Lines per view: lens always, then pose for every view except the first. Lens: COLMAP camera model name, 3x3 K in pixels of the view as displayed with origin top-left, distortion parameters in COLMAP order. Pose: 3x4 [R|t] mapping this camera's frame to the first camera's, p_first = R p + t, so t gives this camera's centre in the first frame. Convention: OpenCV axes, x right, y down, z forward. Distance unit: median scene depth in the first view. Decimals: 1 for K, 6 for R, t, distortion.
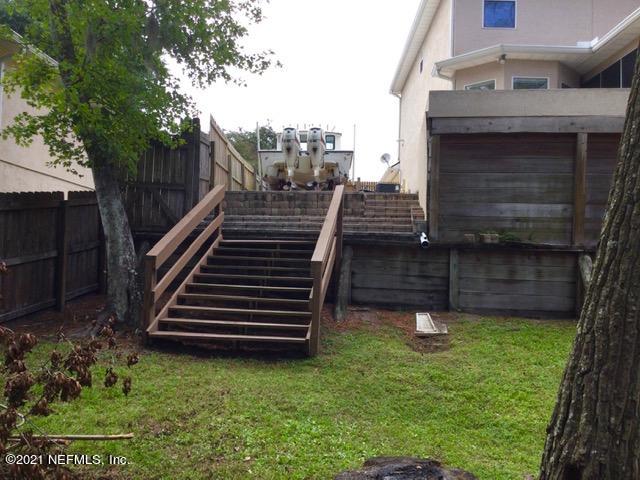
lens RADIAL K [[573.4, 0, 320.0], [0, 573.4, 240.0], [0, 0, 1]] dist [0.104442, -0.185554]
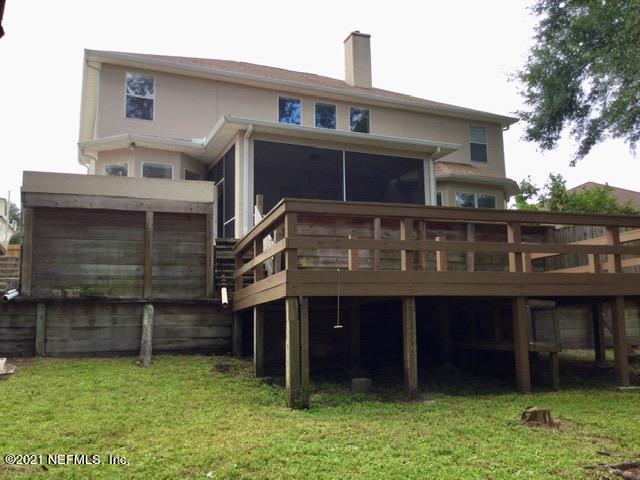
lens RADIAL K [[573.4, 0, 320.0], [0, 573.4, 240.0], [0, 0, 1]] dist [0.104442, -0.185554]
pose [[0.913647, 0.019921, 0.406020, 0.267513], [0.025285, 0.994080, -0.105672, 0.027772], [-0.405721, 0.106813, 0.907734, -0.329893]]
